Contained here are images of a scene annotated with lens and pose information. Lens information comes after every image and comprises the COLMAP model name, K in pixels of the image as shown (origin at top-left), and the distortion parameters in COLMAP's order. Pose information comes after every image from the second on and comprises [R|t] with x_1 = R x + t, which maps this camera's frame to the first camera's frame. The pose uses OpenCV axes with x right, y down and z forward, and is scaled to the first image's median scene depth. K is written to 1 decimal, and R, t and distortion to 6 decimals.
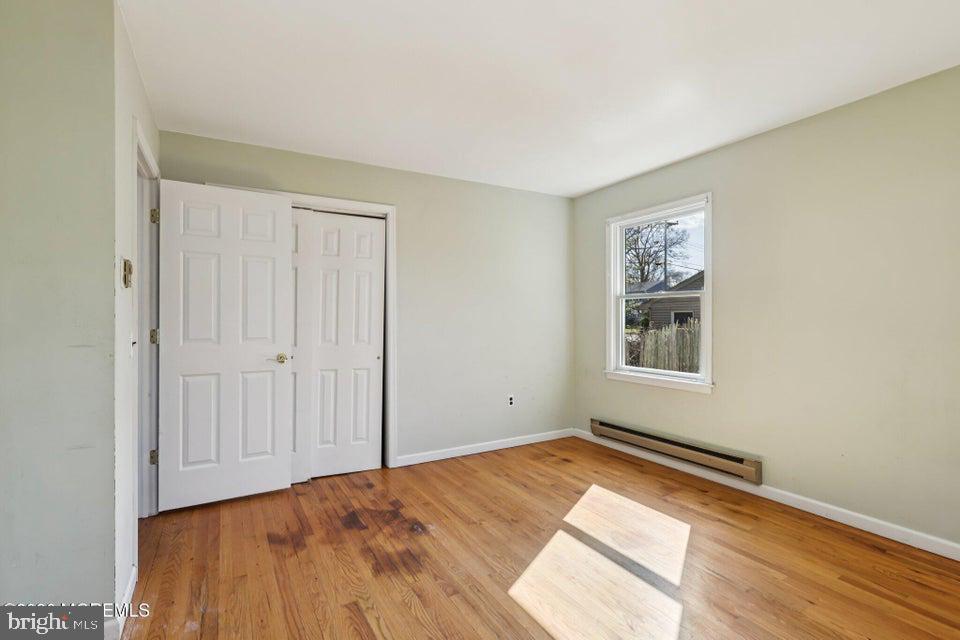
lens RADIAL K [[449.3, 0, 480.0], [0, 449.3, 320.0], [0, 0, 1]] dist [-0.000107, 0.000401]
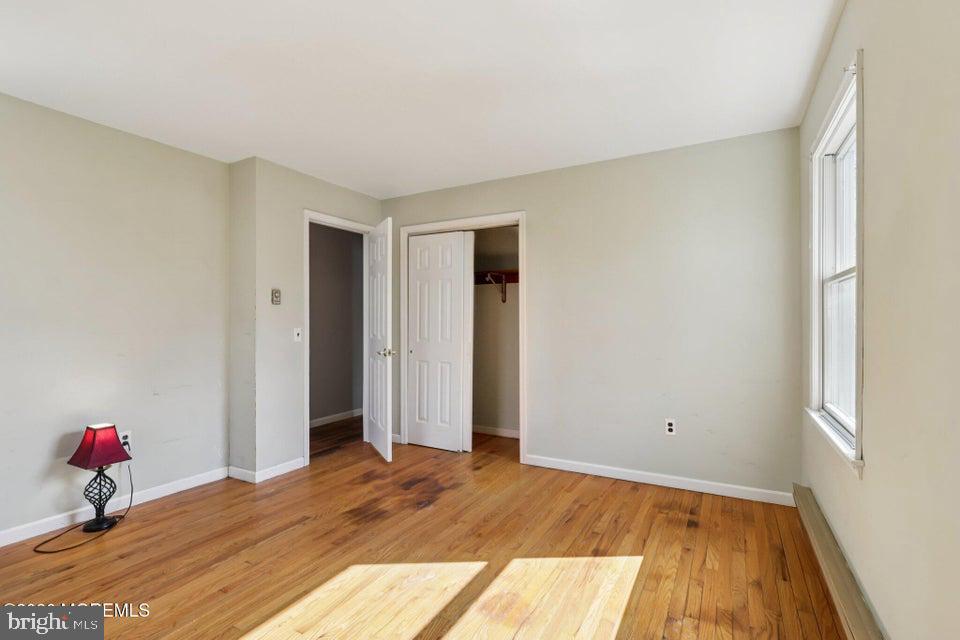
lens RADIAL K [[449.3, 0, 480.0], [0, 449.3, 320.0], [0, 0, 1]] dist [-0.000107, 0.000401]
pose [[0.515290, -0.003042, -0.857011, 0.796521], [0.002217, 0.999995, -0.002216, -0.002448], [0.857013, -0.000758, 0.515294, 0.463670]]
